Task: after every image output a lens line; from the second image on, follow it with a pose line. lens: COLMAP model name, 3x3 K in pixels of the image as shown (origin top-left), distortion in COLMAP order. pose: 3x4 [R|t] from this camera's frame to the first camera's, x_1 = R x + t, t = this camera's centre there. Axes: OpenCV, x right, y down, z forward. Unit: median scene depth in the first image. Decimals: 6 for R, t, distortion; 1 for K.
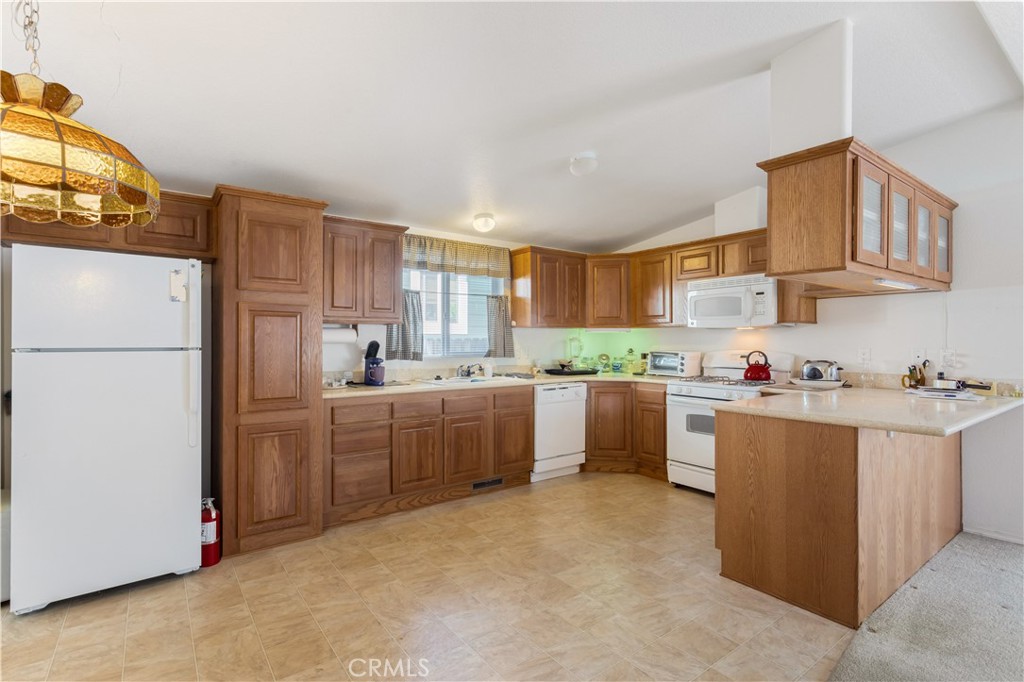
lens RADIAL K [[484.2, 0, 507.5], [0, 484.2, 340.6], [0, 0, 1]] dist [0.001016, 0.000786]
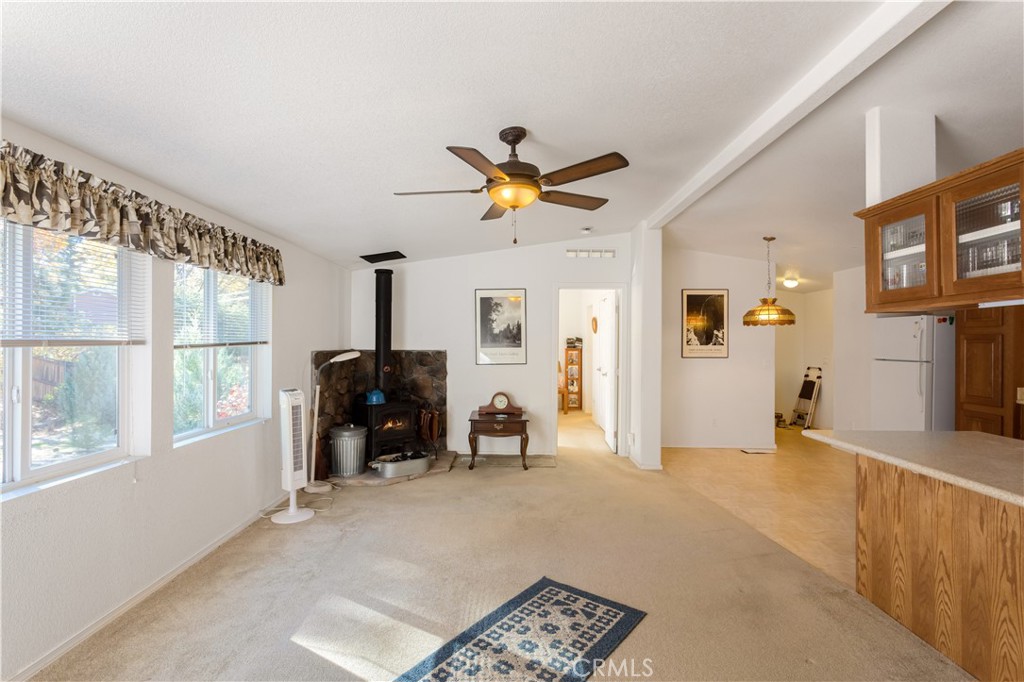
lens RADIAL K [[484.6, 0, 512.0], [0, 484.6, 341.0], [0, 0, 1]] dist [0.002464, 0.000847]
pose [[-0.596910, -0.001997, -0.802305, 1.234624], [-0.001995, 0.999998, -0.001004, -0.038955], [0.802305, 0.001001, -0.596913, 0.555248]]
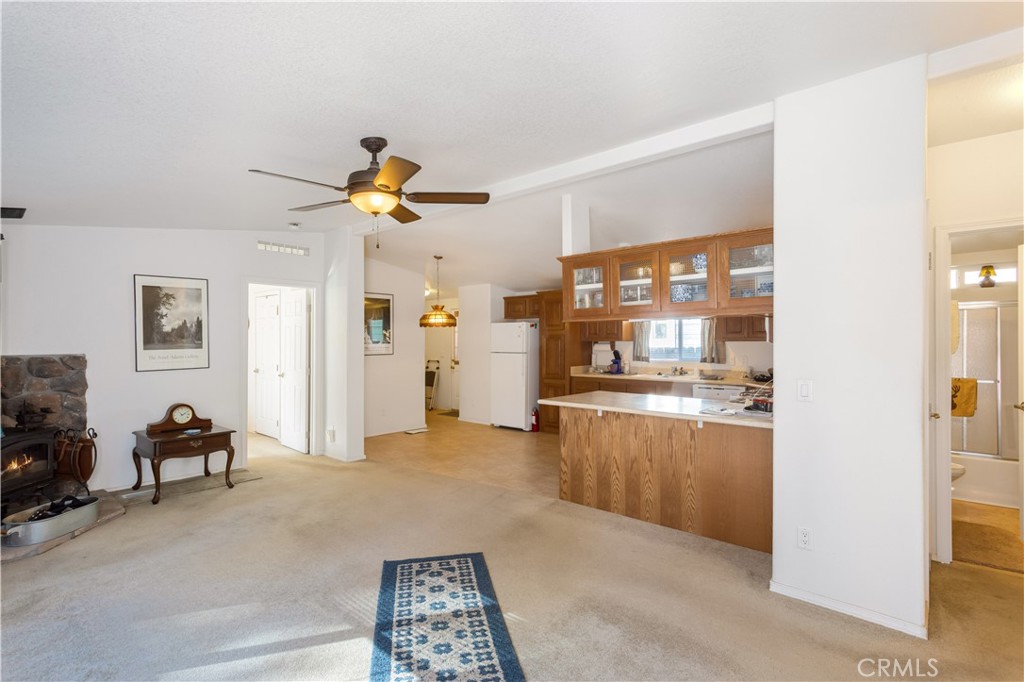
lens RADIAL K [[484.2, 0, 507.5], [0, 484.2, 340.6], [0, 0, 1]] dist [0.001016, 0.000786]
pose [[0.209812, 0.001353, -0.977741, 1.421245], [0.003426, 0.999992, 0.002119, -0.041154], [0.977736, -0.003794, 0.209806, 0.195256]]
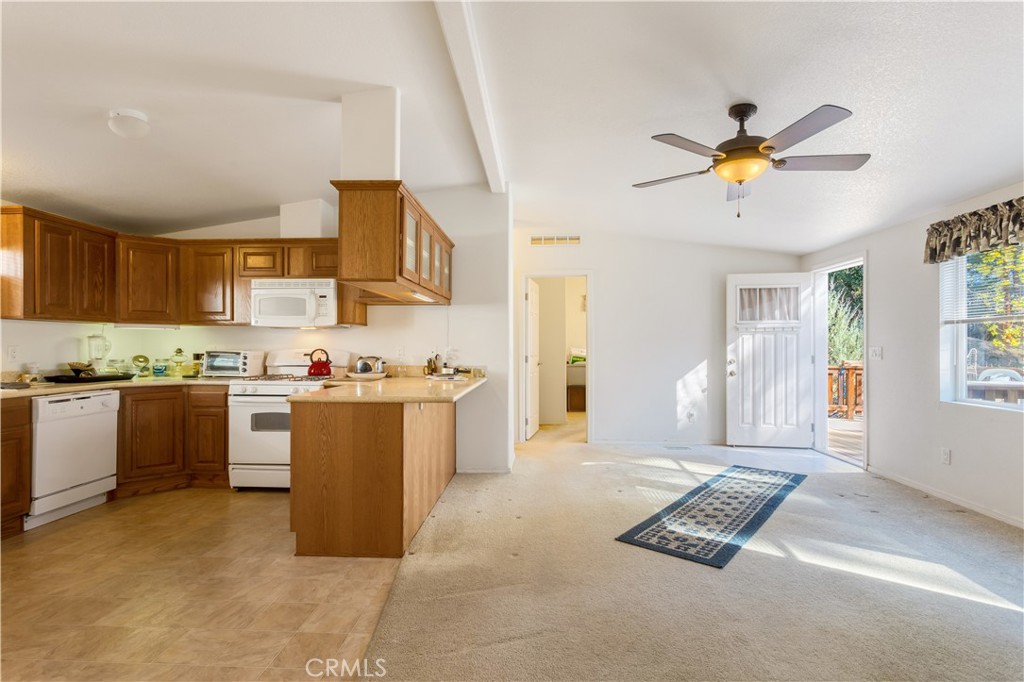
lens RADIAL K [[485.8, 0, 511.7], [0, 485.8, 343.5], [0, 0, 1]] dist [0.000009, 0.000762]
pose [[0.634159, 0.006127, 0.773178, -0.059243], [-0.003562, 0.999981, -0.005003, 0.012997], [-0.773194, 0.000419, 0.634169, -0.032939]]
